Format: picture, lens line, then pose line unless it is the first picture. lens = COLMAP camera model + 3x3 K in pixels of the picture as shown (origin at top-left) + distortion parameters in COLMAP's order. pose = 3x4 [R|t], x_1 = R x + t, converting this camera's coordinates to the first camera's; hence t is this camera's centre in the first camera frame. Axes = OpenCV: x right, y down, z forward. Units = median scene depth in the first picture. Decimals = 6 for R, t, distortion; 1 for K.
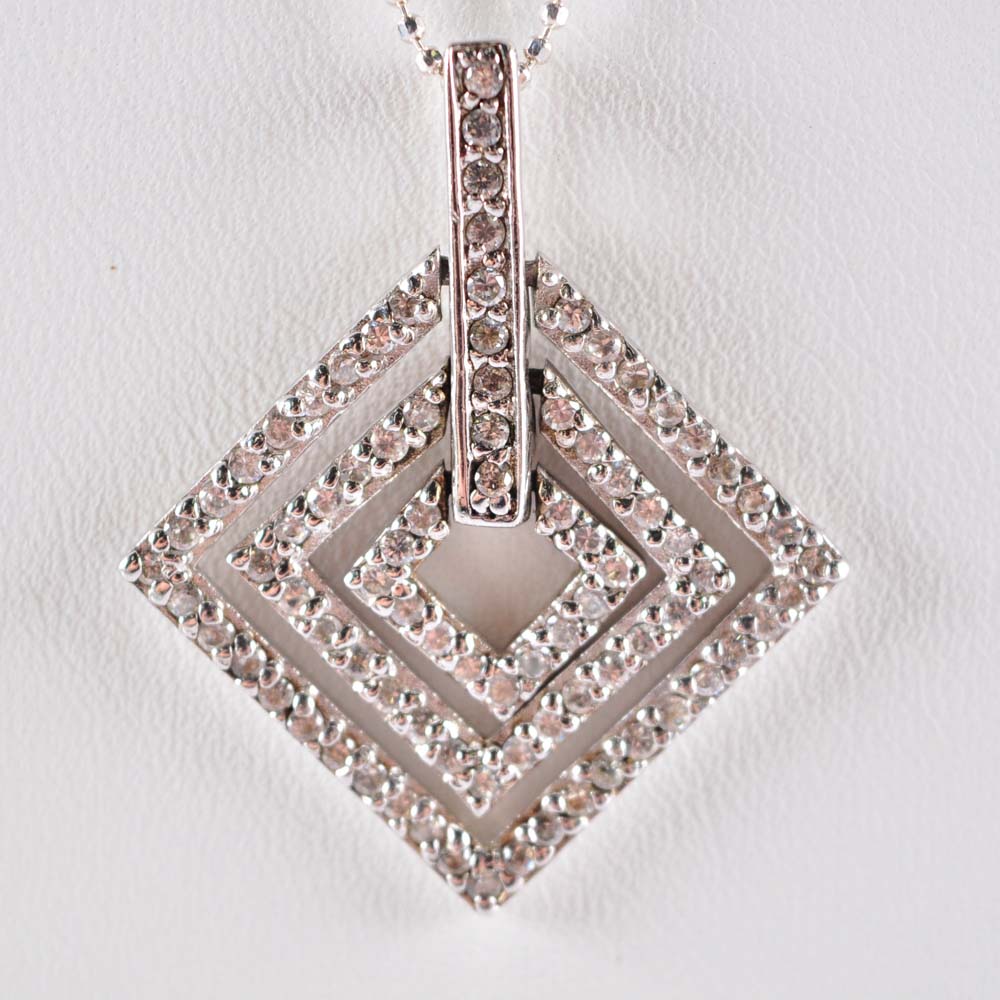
lens RADIAL K [[3266.0, 0, 500.0], [0, 3266.0, 500.0], [0, 0, 1]] dist [0.054297, -0.711517]
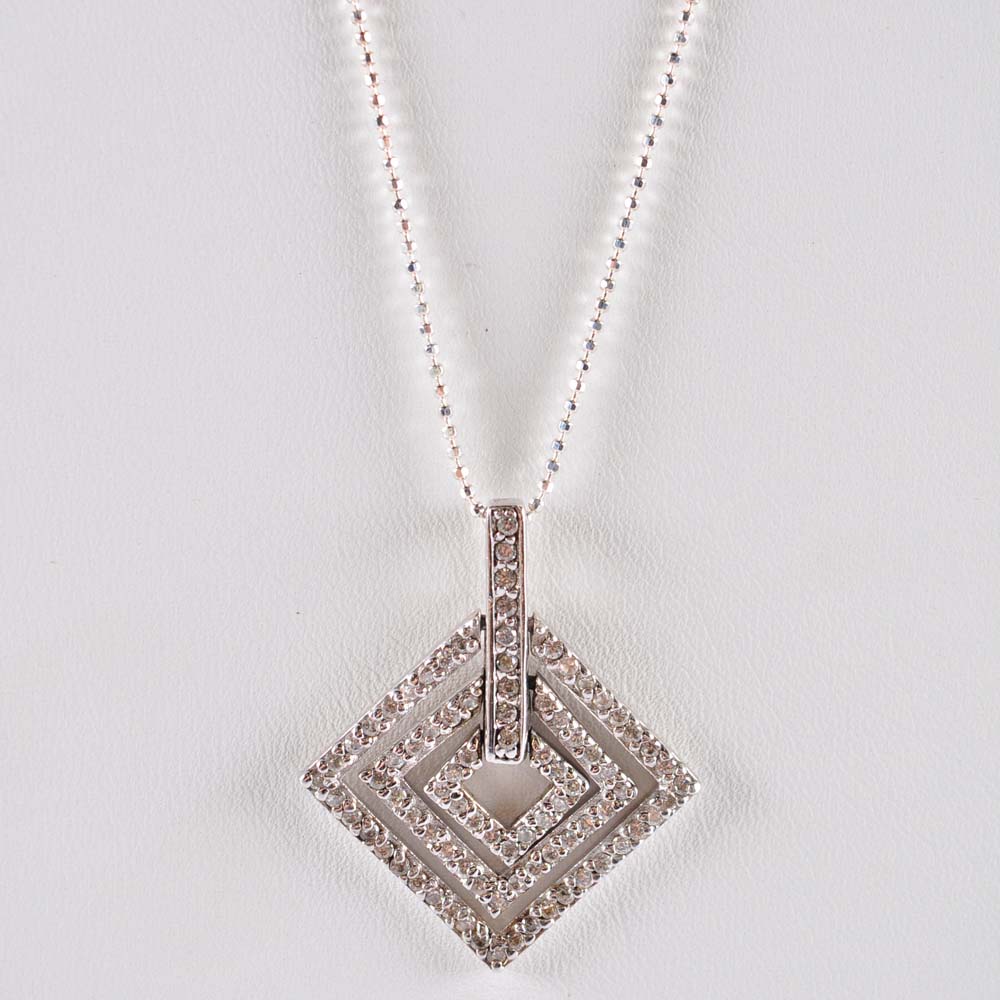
lens RADIAL K [[3266.0, 0, 500.0], [0, 3266.0, 500.0], [0, 0, 1]] dist [0.054297, -0.711517]
pose [[0.999361, 0.018114, 0.030828, -0.063834], [-0.019306, 0.999061, 0.038791, -0.206506], [-0.030096, -0.039361, 0.998772, -0.807346]]
